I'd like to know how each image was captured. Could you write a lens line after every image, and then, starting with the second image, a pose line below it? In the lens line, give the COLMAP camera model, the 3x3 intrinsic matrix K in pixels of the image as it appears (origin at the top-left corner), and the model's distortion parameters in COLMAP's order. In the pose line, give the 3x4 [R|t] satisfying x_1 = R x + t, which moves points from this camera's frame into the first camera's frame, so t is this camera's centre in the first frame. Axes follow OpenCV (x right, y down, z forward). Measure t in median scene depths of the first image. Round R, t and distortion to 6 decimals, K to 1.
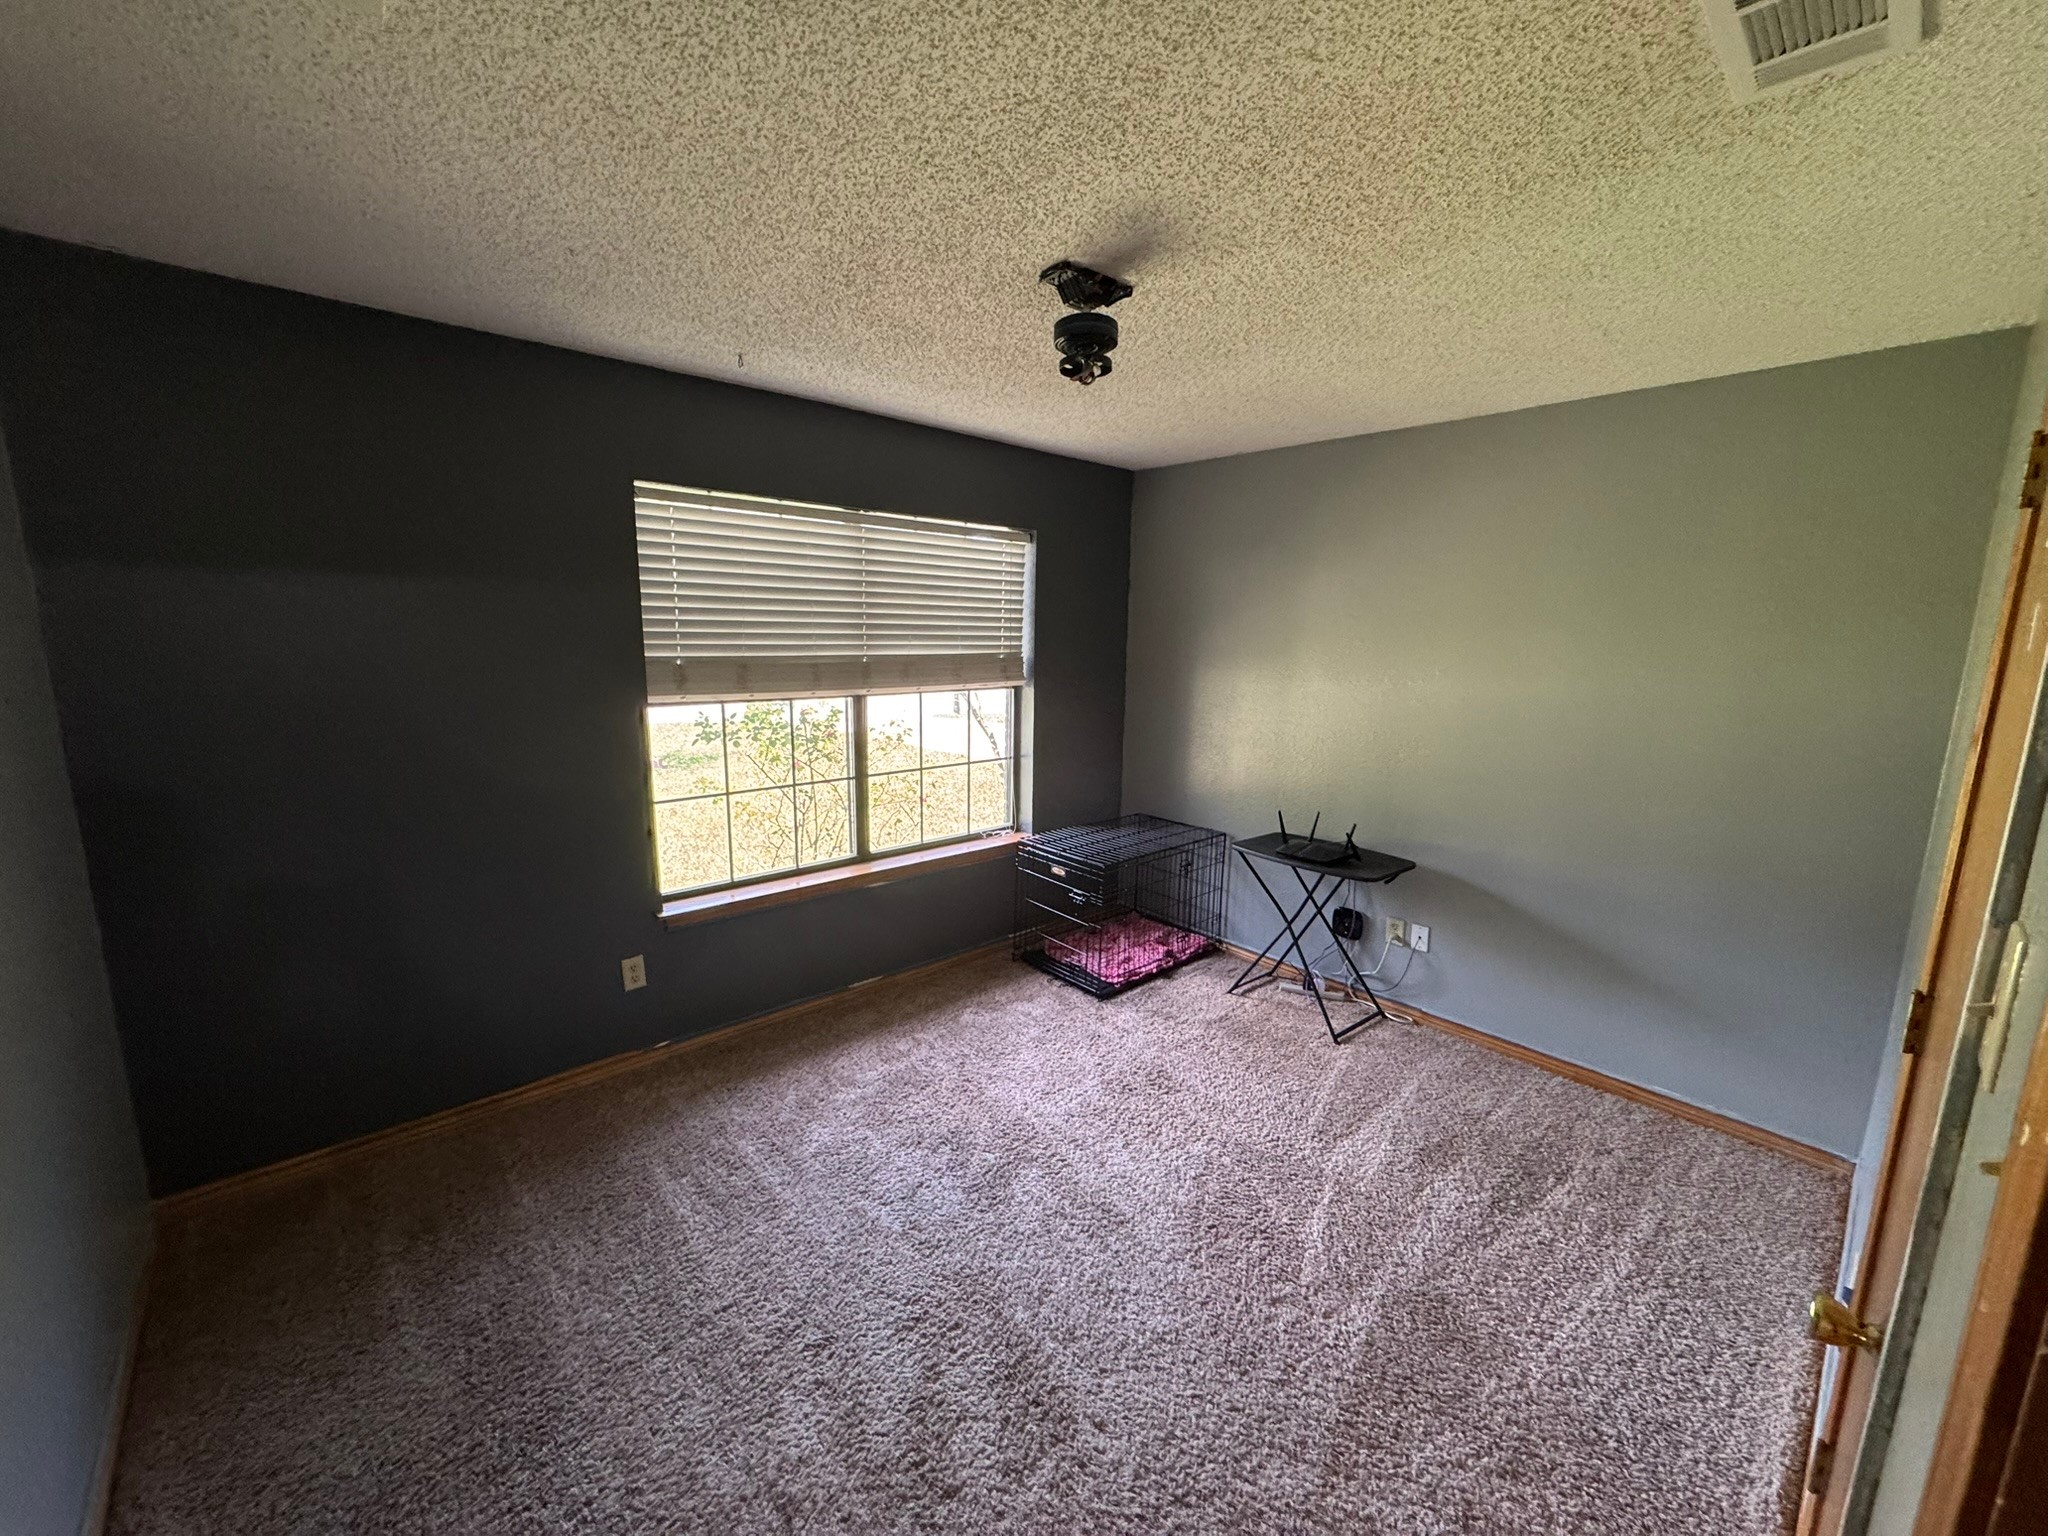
lens RADIAL K [[816.1, 0, 1021.7], [0, 816.1, 772.4], [0, 0, 1]] dist [-0.000474, -0.000114]
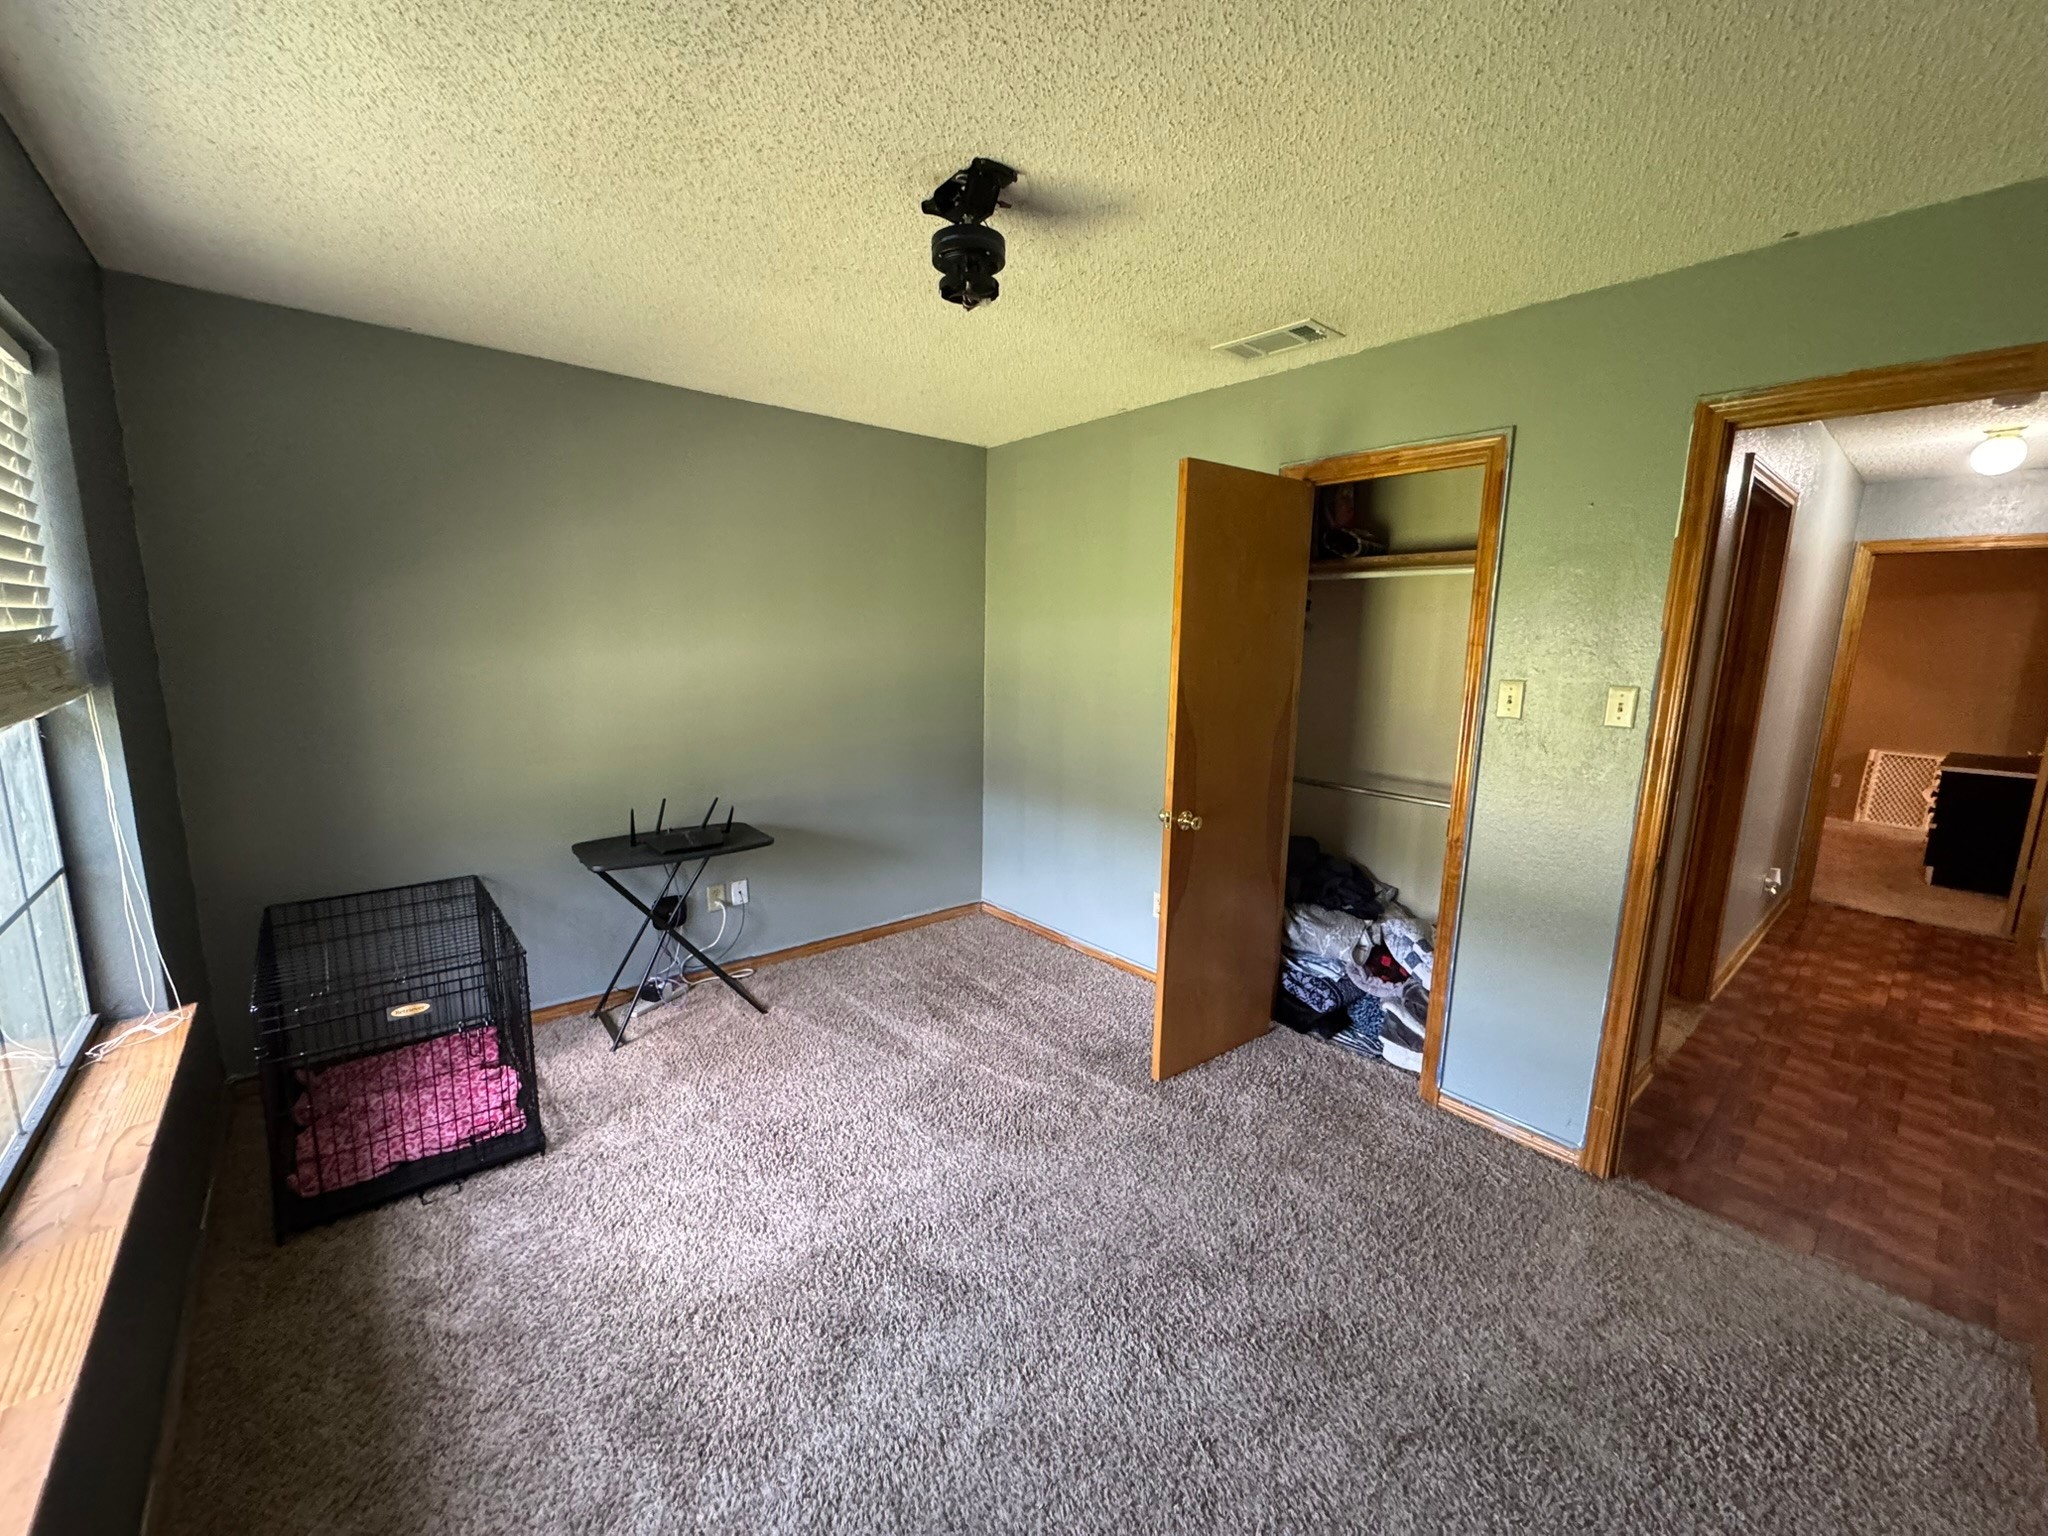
lens RADIAL K [[816.1, 0, 1021.9], [0, 816.1, 769.8], [0, 0, 1]] dist [-0.000474, -0.000114]
pose [[0.023213, -0.186978, 0.982090, -0.516715], [0.151351, 0.971689, 0.181421, -0.088488], [-0.988208, 0.144429, 0.050855, 0.573437]]
